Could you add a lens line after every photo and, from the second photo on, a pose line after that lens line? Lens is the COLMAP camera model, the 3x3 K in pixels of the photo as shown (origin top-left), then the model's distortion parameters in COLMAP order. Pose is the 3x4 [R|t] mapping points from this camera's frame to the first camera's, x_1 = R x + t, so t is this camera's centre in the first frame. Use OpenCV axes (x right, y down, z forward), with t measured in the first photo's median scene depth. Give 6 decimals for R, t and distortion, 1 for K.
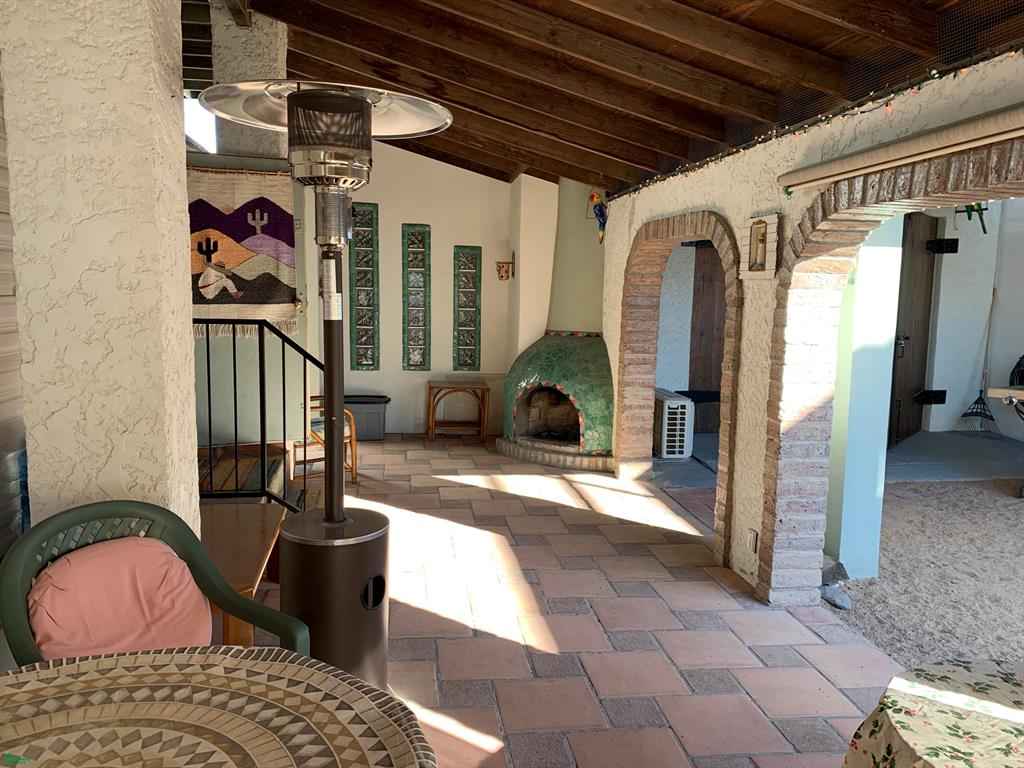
lens RADIAL K [[785.3, 0, 511.0], [0, 785.3, 385.1], [0, 0, 1]] dist [0.010140, -0.003409]
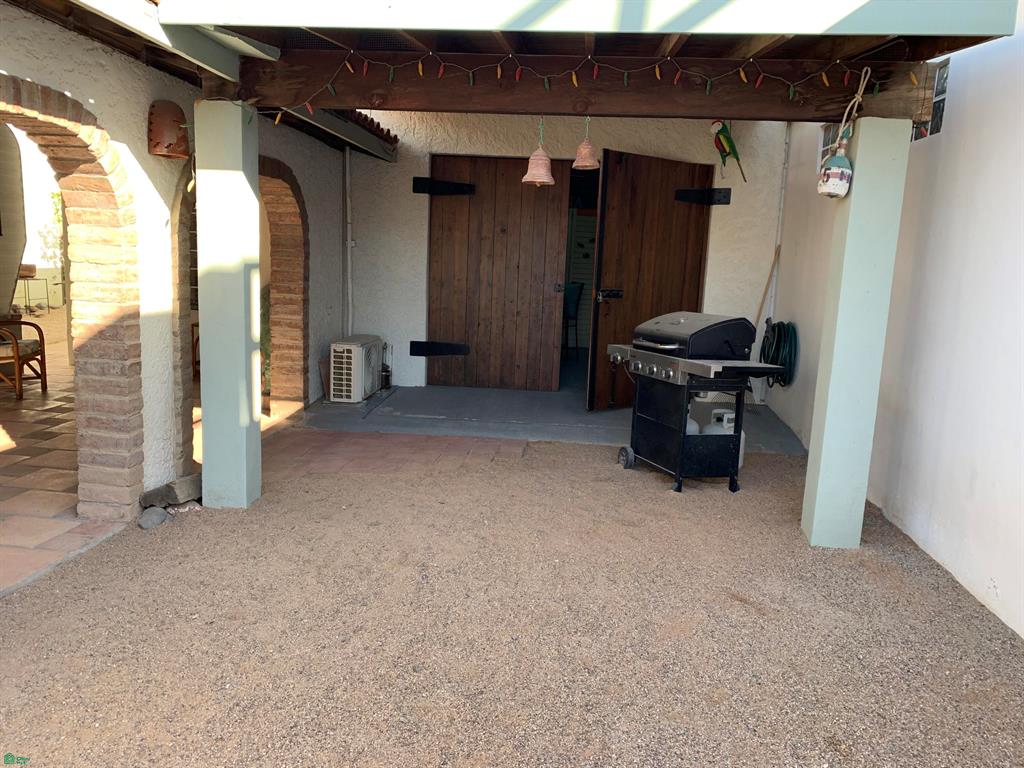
lens RADIAL K [[785.3, 0, 511.9], [0, 785.3, 383.2], [0, 0, 1]] dist [0.010140, -0.003409]
pose [[0.971966, 0.061032, -0.227060, 0.682167], [-0.054242, 0.997878, 0.036029, 0.022396], [0.228777, -0.022702, 0.973214, 0.078139]]
